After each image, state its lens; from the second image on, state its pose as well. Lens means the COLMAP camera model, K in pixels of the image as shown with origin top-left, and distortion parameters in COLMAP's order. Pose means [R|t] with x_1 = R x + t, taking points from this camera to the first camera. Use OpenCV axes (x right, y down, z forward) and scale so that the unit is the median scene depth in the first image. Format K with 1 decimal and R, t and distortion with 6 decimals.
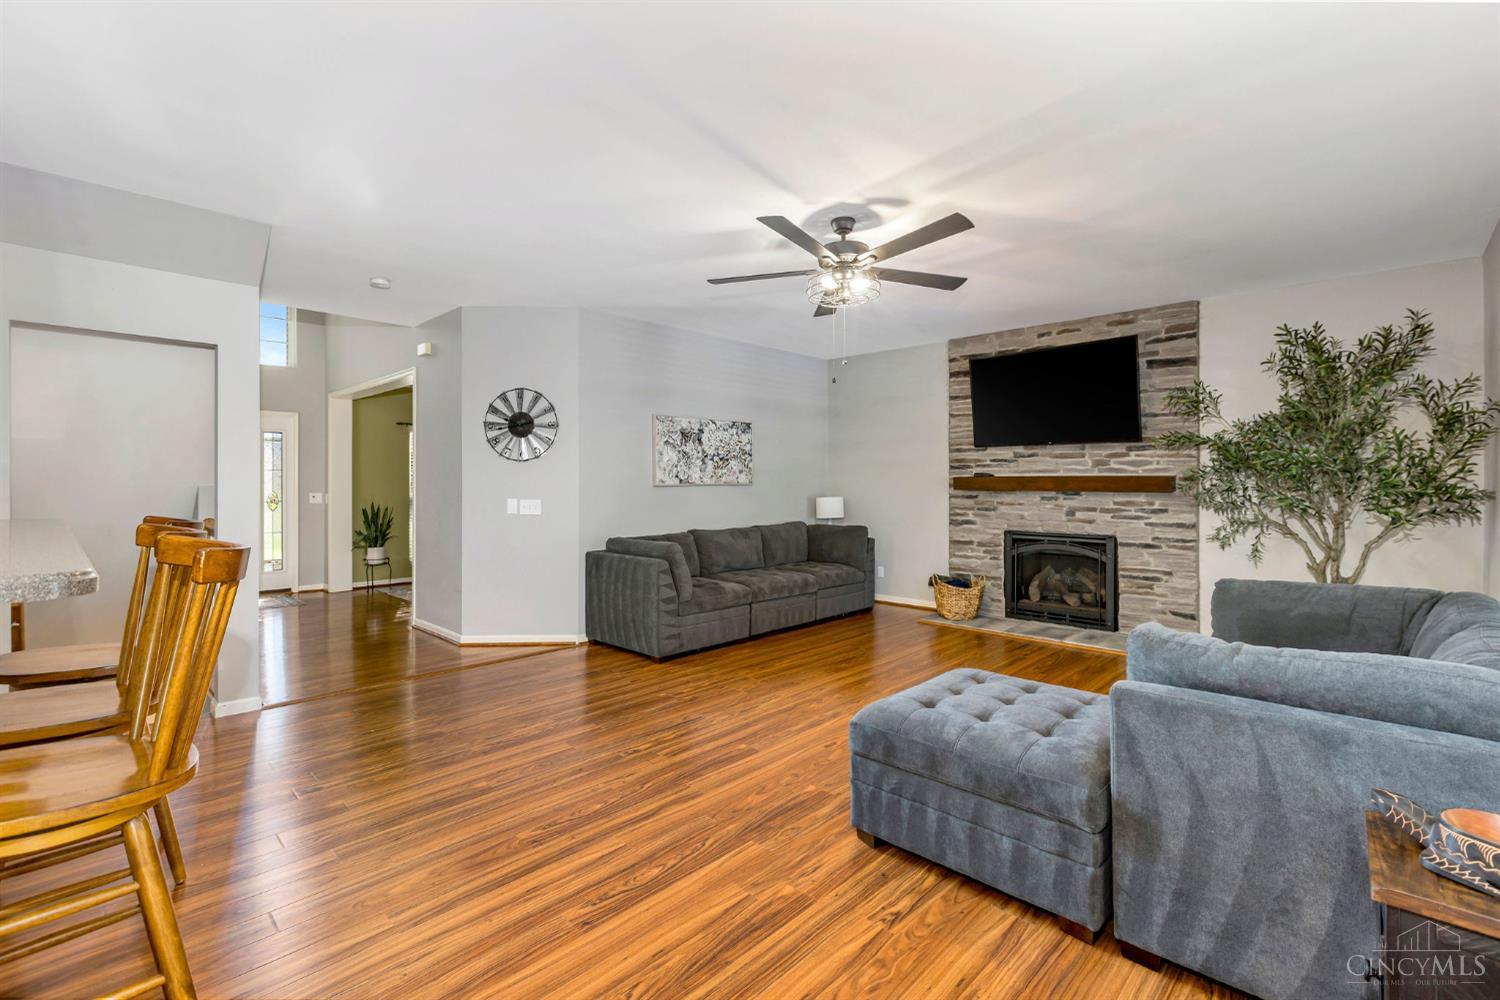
lens RADIAL K [[682.9, 0, 757.7], [0, 682.9, 490.8], [0, 0, 1]] dist [-0.002473, -0.000327]
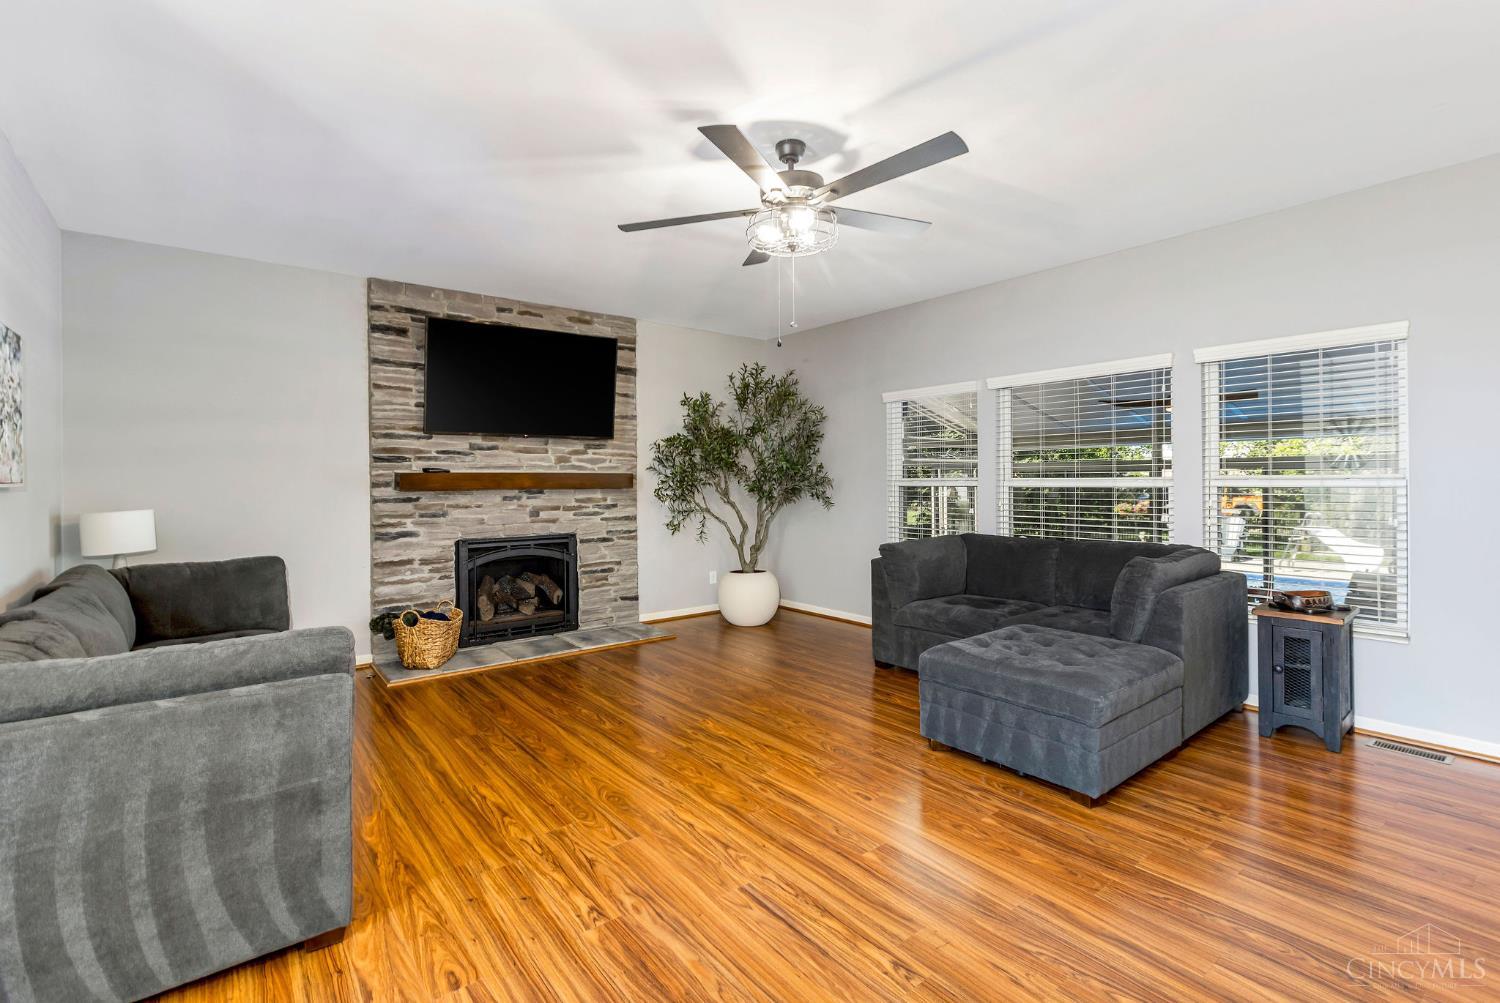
lens RADIAL K [[682.9, 0, 758.2], [0, 682.9, 487.8], [0, 0, 1]] dist [-0.002473, -0.000327]
pose [[0.125589, -0.012240, 0.992007, -0.428856], [0.018591, 0.999777, 0.009983, -0.005278], [-0.991908, 0.017189, 0.125789, 0.607295]]
